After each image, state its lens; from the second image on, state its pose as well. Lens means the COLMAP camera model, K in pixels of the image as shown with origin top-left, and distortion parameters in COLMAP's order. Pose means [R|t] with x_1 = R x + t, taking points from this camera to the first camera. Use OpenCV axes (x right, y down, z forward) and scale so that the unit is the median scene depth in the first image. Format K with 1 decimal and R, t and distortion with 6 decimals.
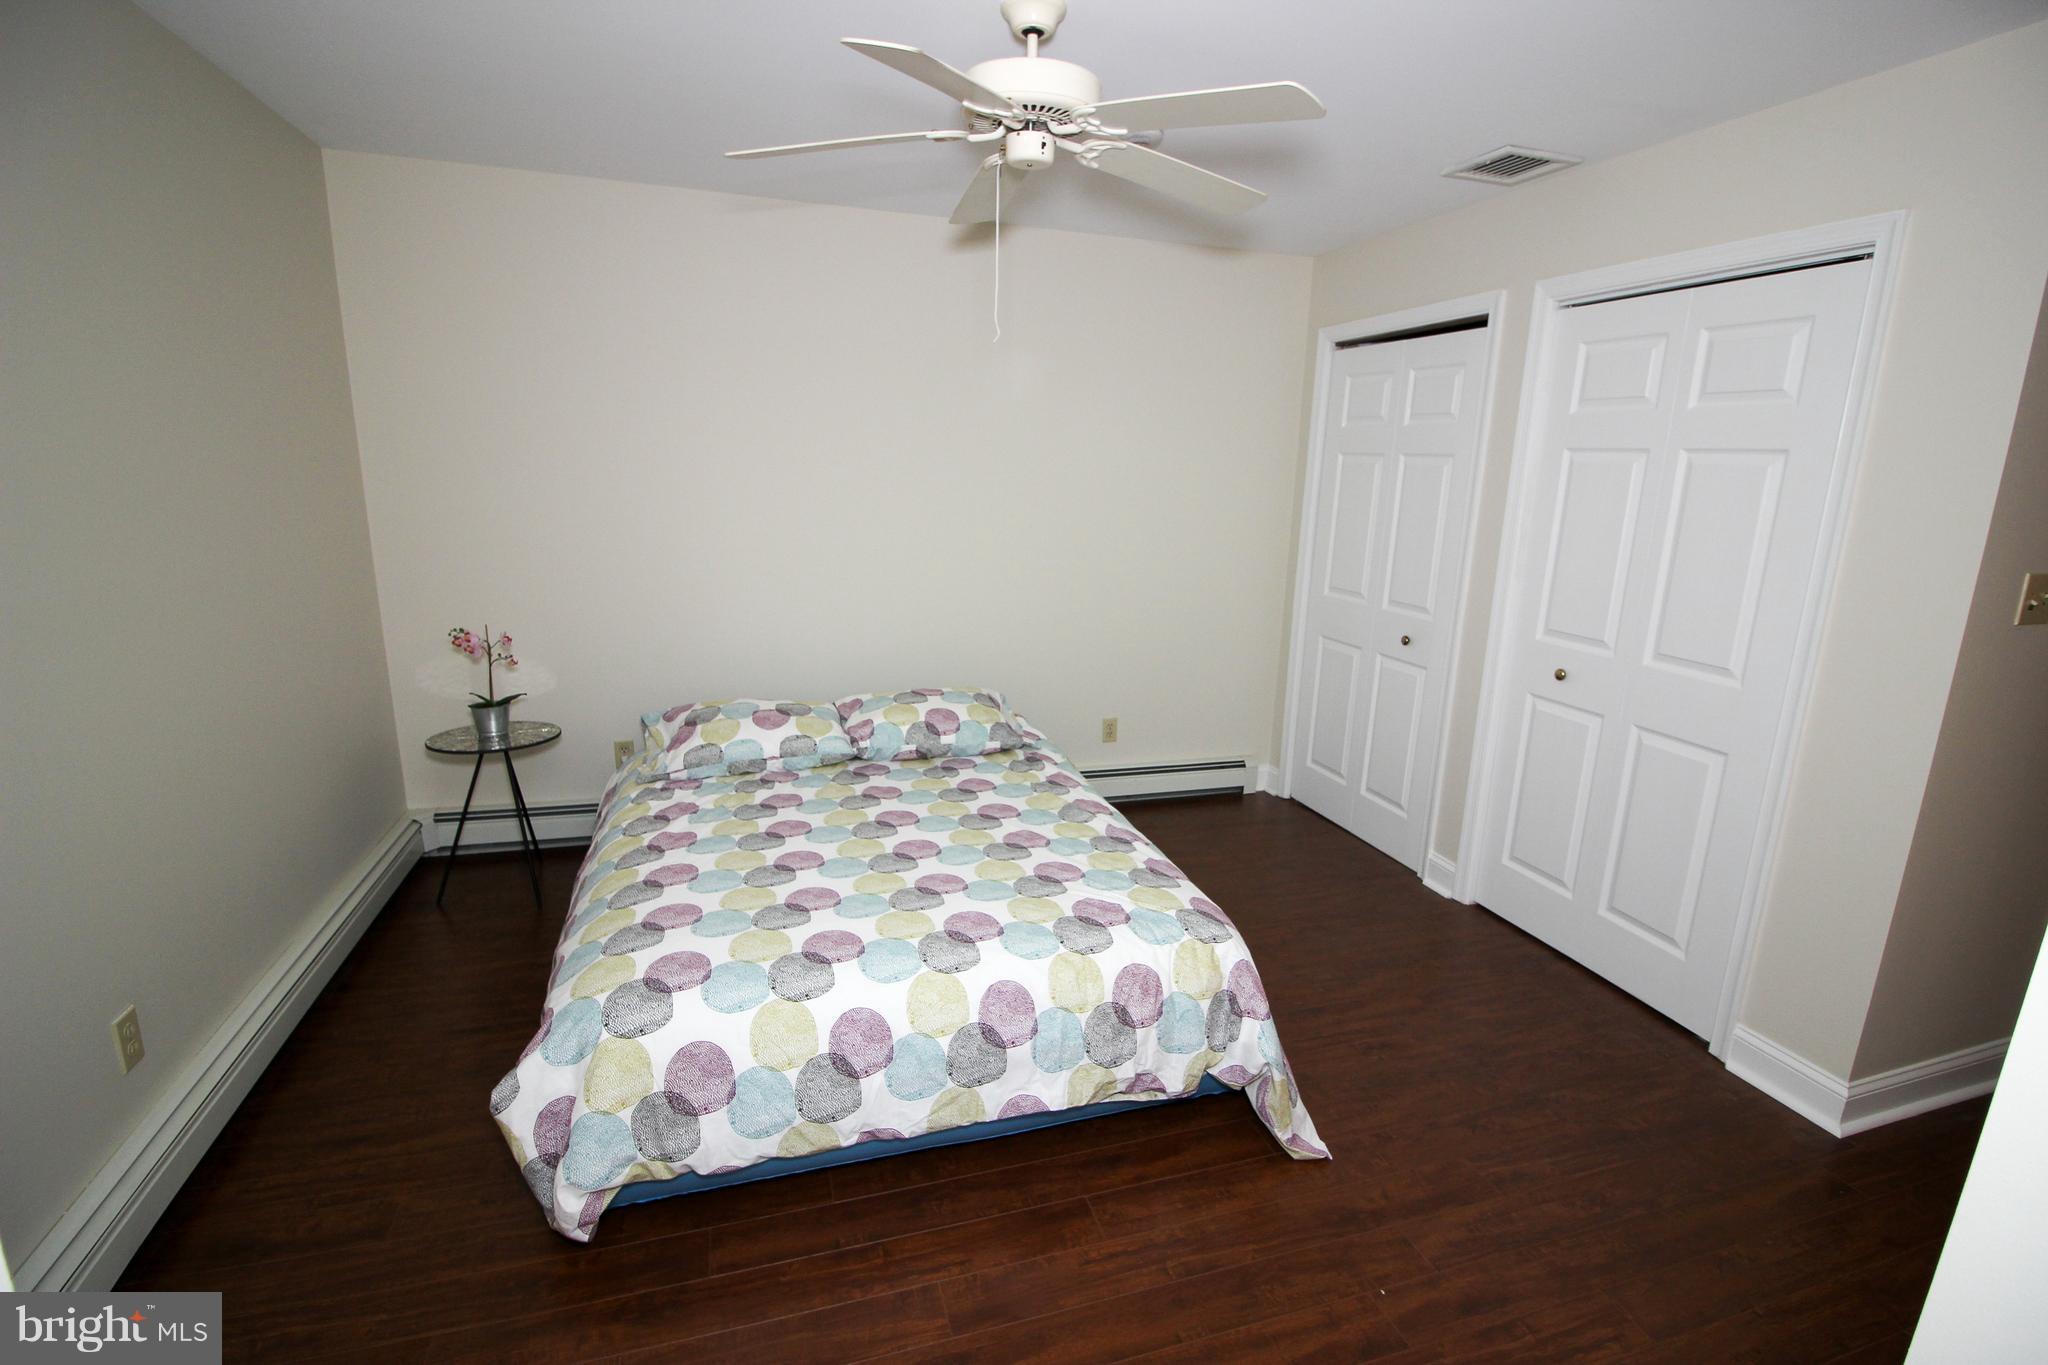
lens RADIAL K [[960.2, 0, 1024.0], [0, 960.2, 682.5], [0, 0, 1]] dist [-0.019949, -0.000362]
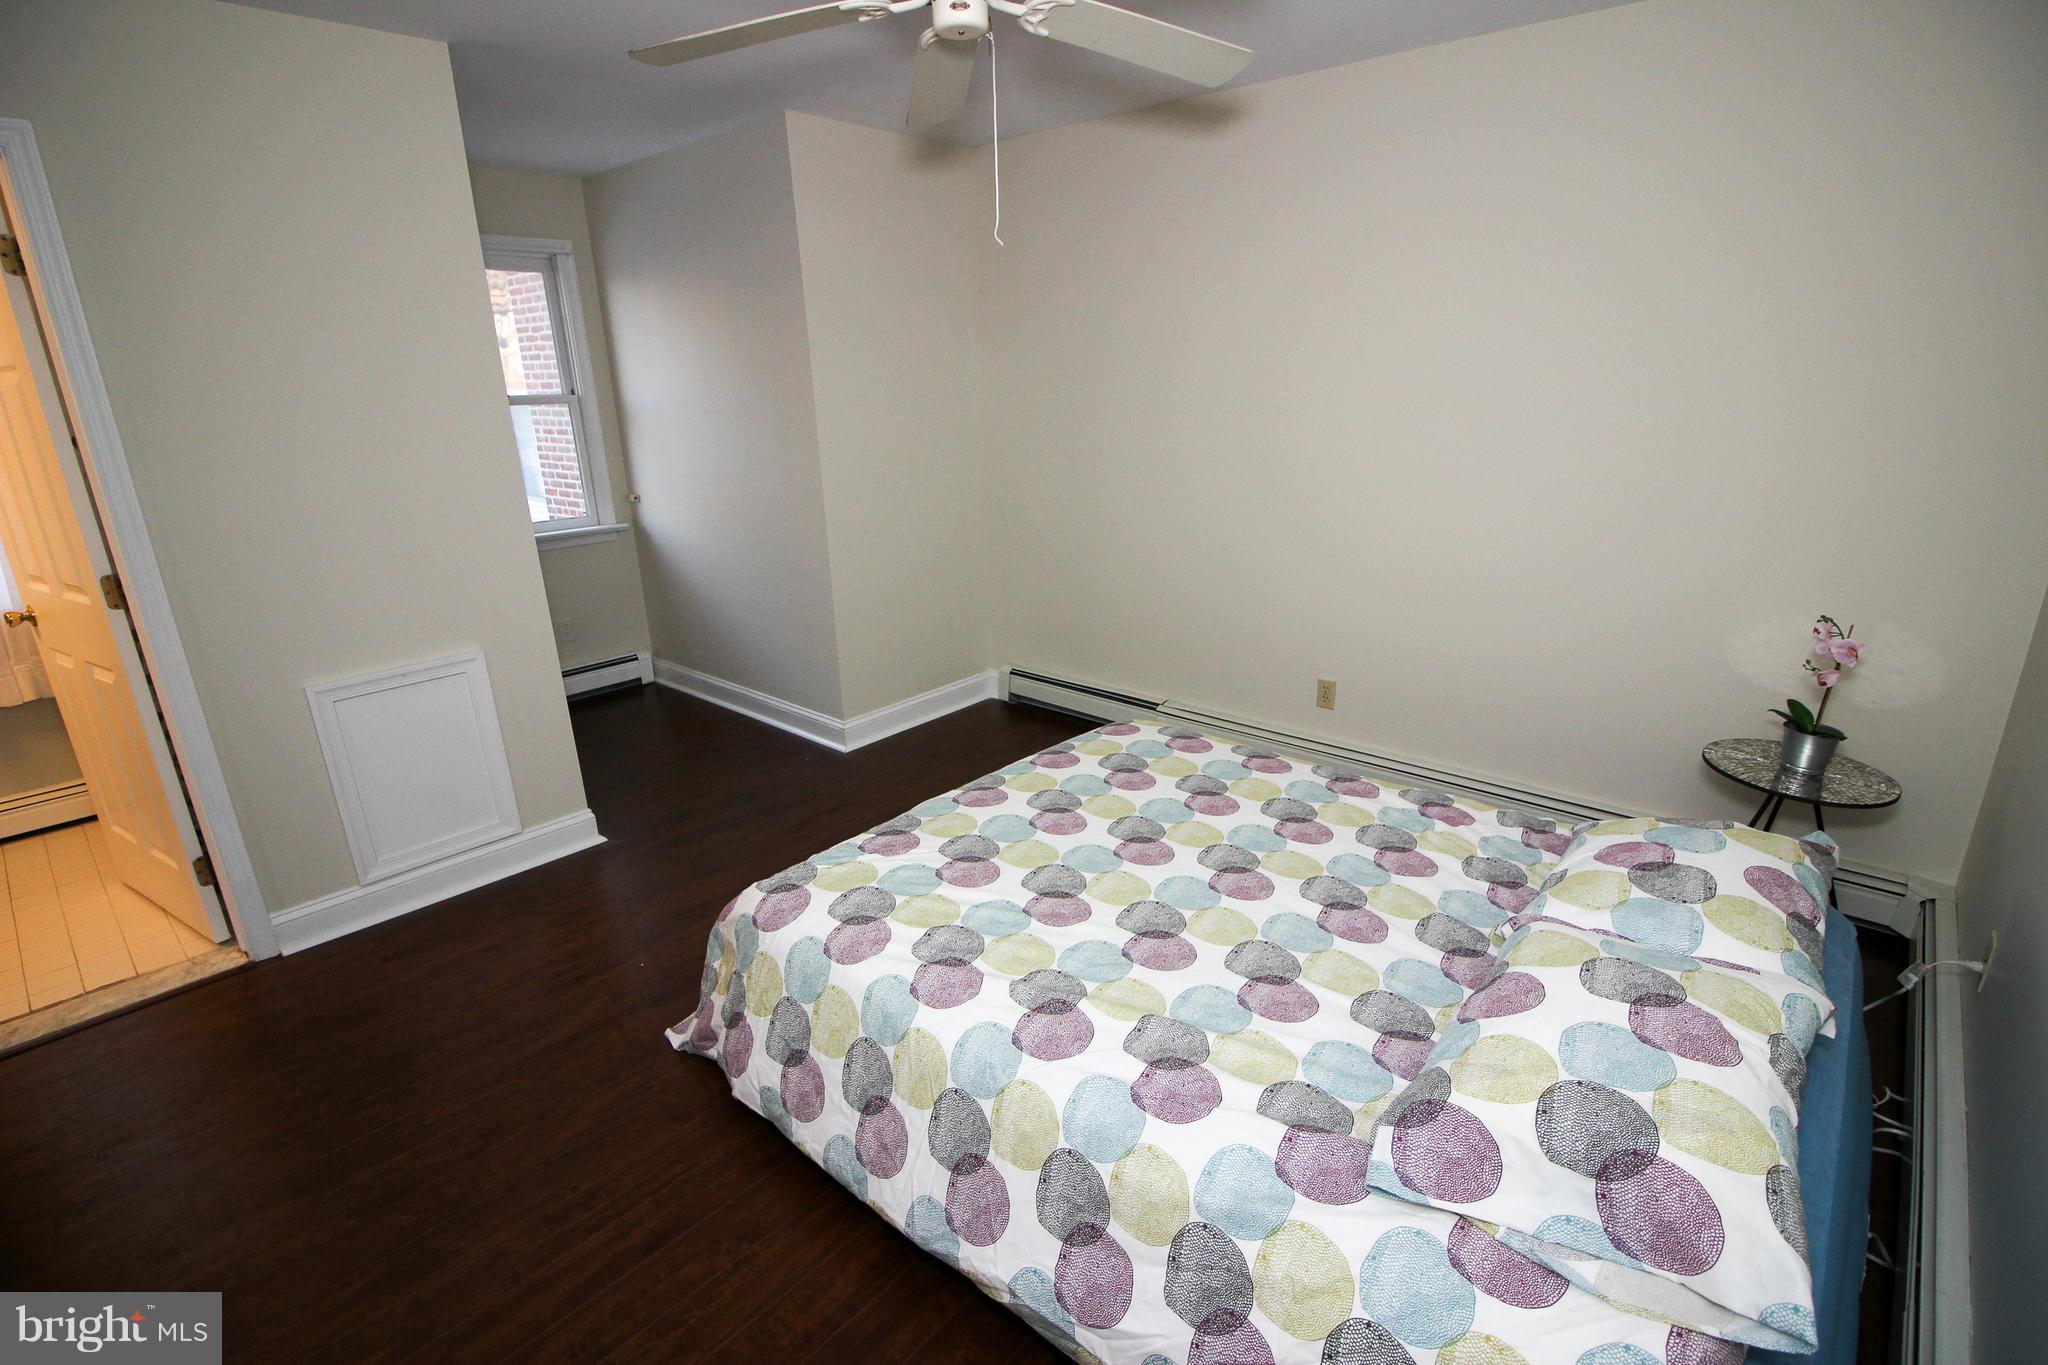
lens RADIAL K [[963.5, 0, 1044.8], [0, 963.5, 687.6], [0, 0, 1]] dist [0.002239, -0.013488]
pose [[-0.853878, 0.151576, -0.497912, 0.299498], [-0.122901, 0.870881, 0.475881, -0.282645], [0.505754, 0.467538, -0.724997, 1.261767]]
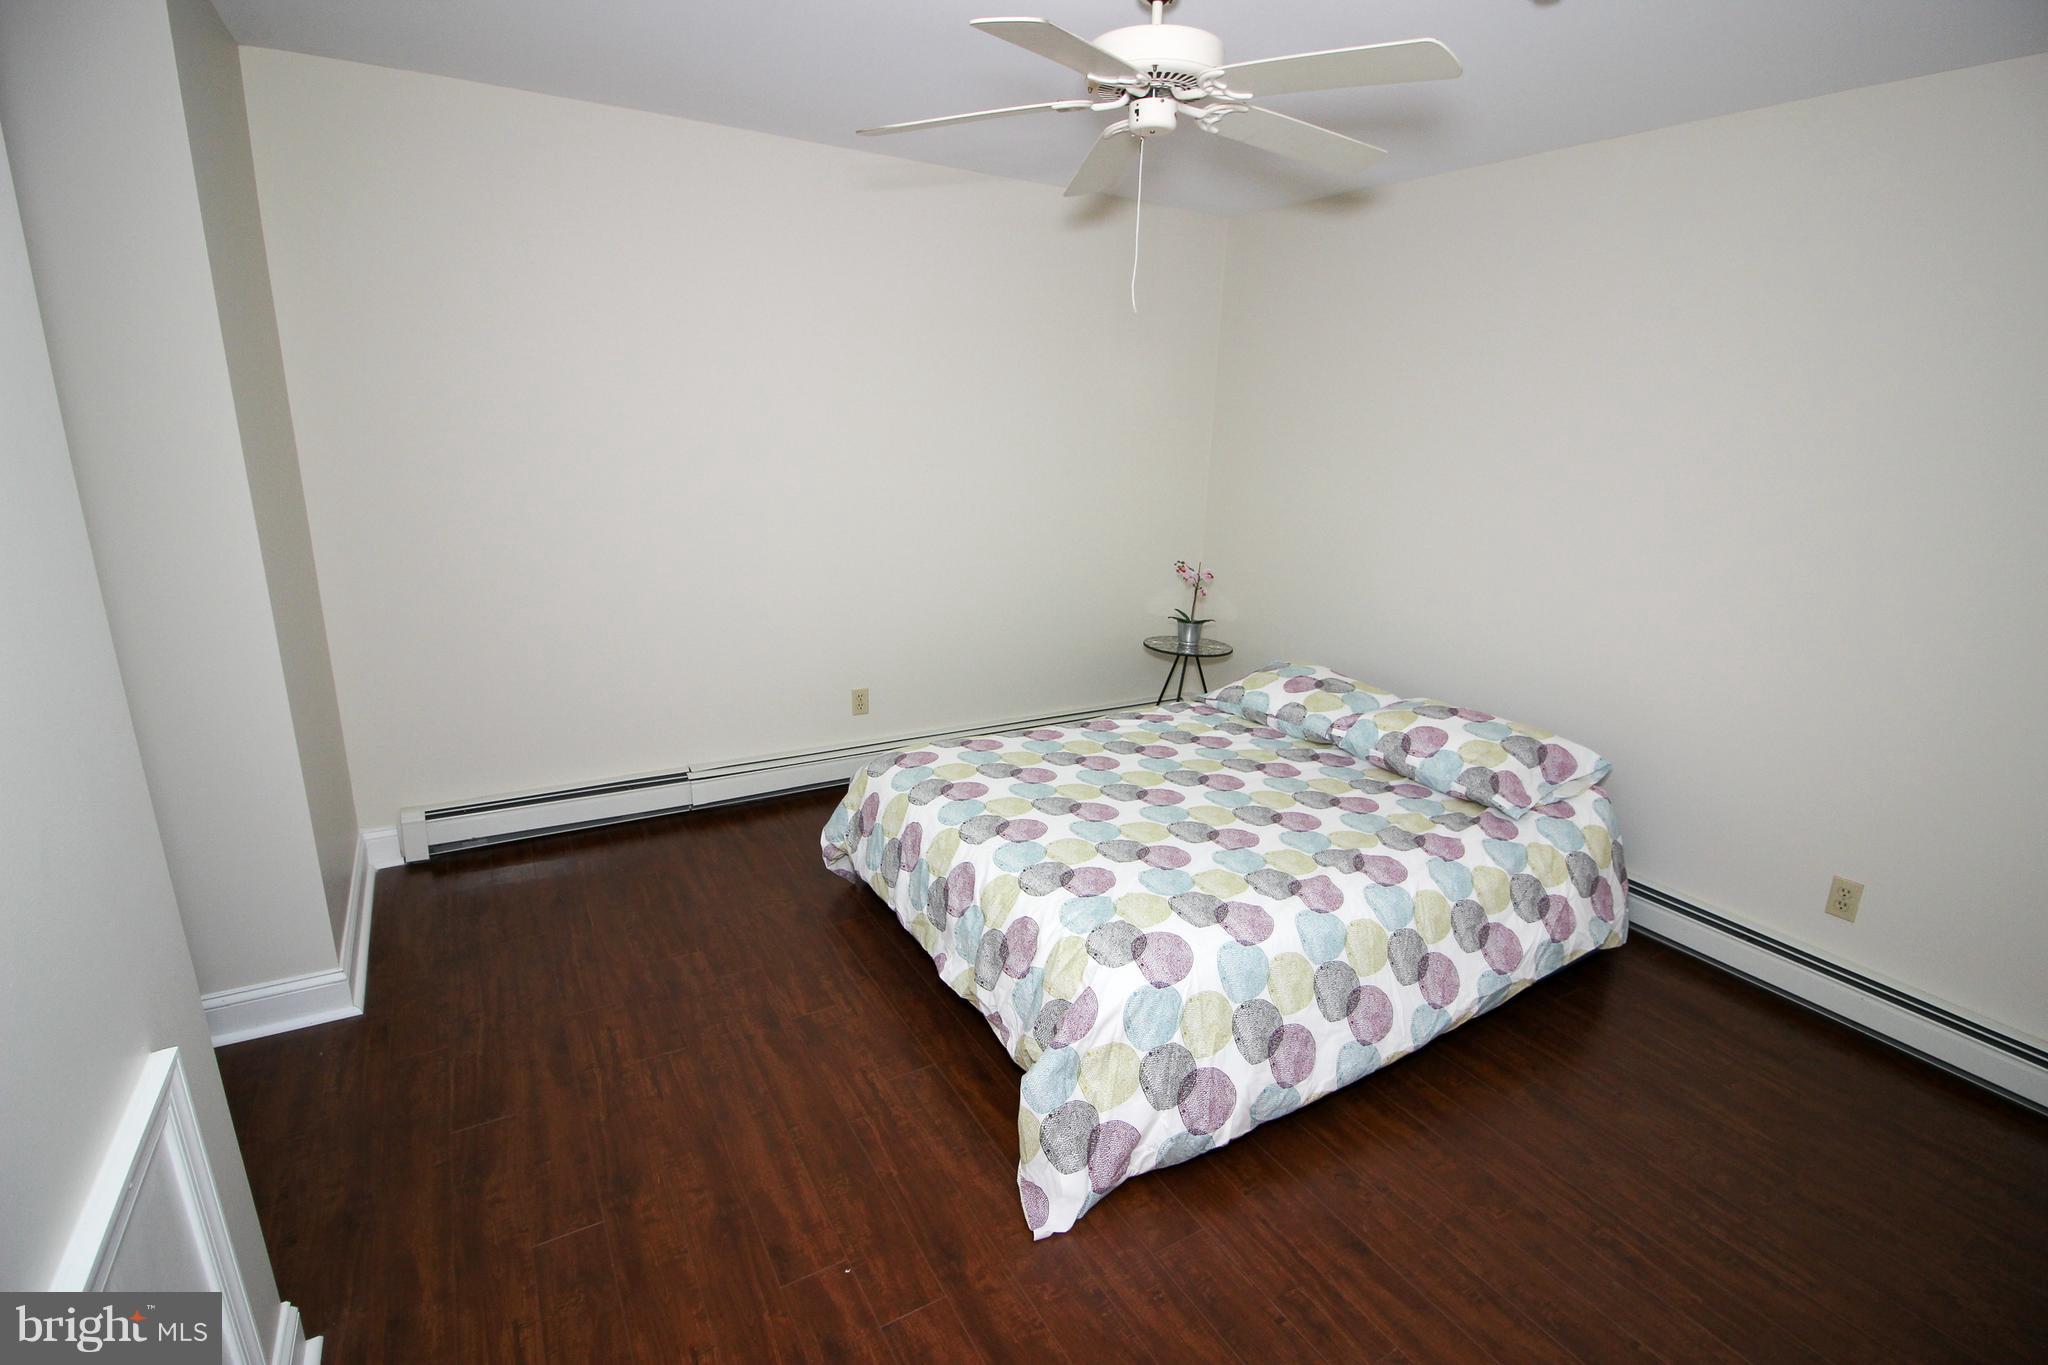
lens RADIAL K [[960.2, 0, 1024.0], [0, 960.2, 682.5], [0, 0, 1]] dist [-0.019949, -0.000362]
pose [[0.227994, 0.239317, -0.943793, 0.689960], [-0.247720, 0.951684, 0.181475, -0.083530], [0.941623, 0.192421, 0.276262, 0.458251]]
